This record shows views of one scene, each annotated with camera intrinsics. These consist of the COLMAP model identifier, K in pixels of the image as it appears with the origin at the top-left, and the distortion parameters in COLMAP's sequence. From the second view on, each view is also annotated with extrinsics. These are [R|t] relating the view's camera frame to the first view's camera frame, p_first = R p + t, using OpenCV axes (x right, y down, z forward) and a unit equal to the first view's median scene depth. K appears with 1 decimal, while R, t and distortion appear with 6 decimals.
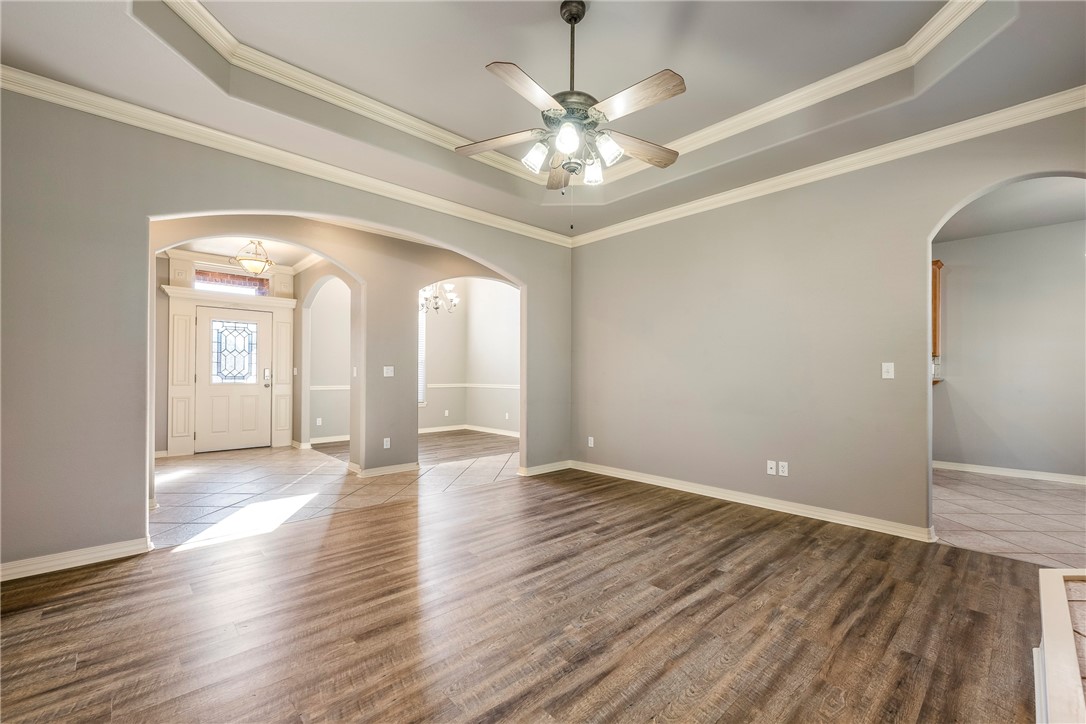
lens RADIAL K [[449.7, 0, 551.3], [0, 449.7, 368.3], [0, 0, 1]] dist [-0.002112, 0.000689]
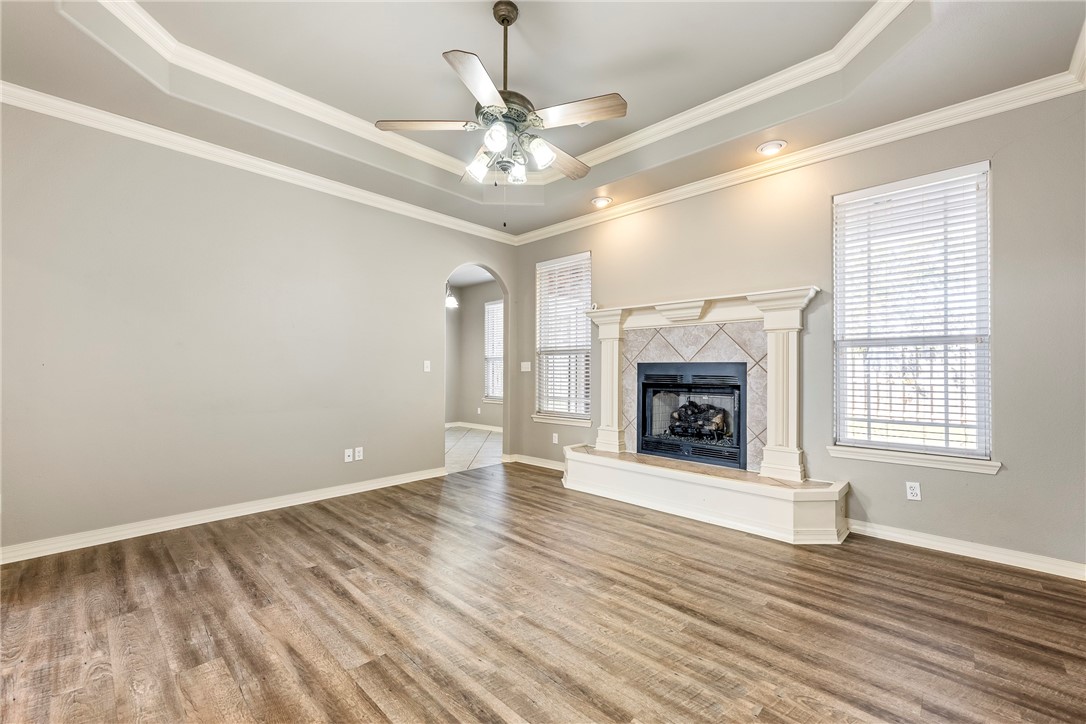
lens RADIAL K [[449.7, 0, 534.6], [0, 449.7, 363.0], [0, 0, 1]] dist [-0.002112, 0.000689]
pose [[-0.040101, 0.010512, 0.999140, -0.784374], [-0.016485, 0.999802, -0.011180, 0.006562], [-0.999060, -0.016919, -0.039920, 0.786361]]
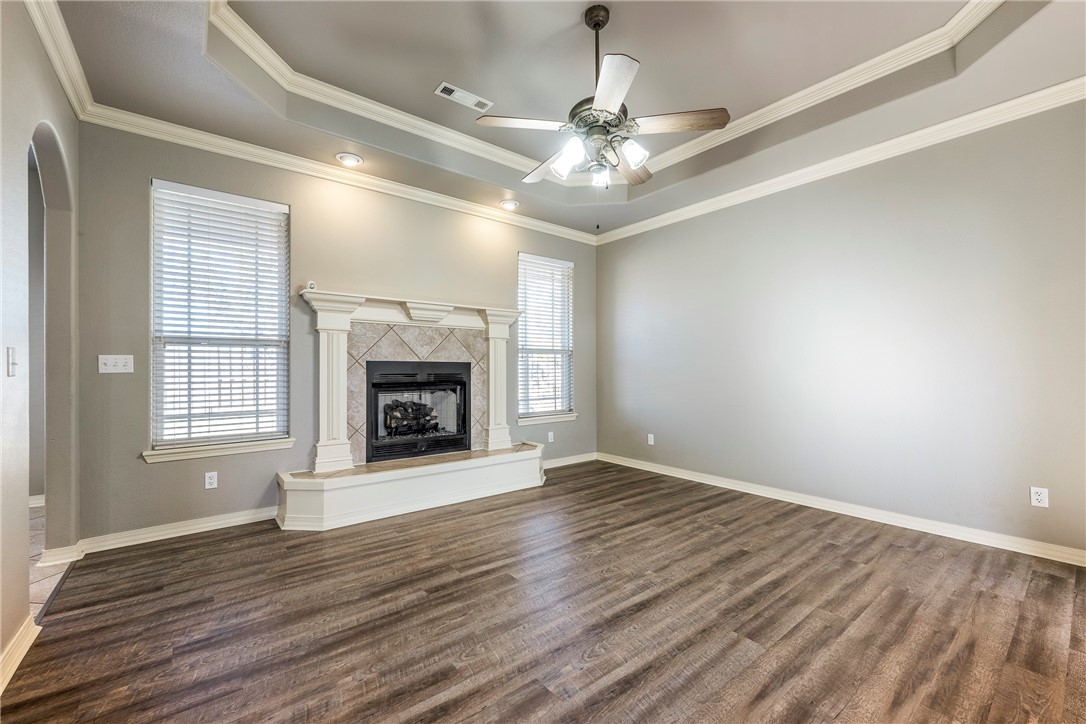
lens RADIAL K [[449.7, 0, 546.0], [0, 449.7, 363.9], [0, 0, 1]] dist [-0.002112, 0.000689]
pose [[-0.997655, -0.001923, 0.068410, 0.075527], [-0.003583, 0.999702, -0.024149, 0.022313], [-0.068344, -0.024337, -0.997365, 1.652514]]
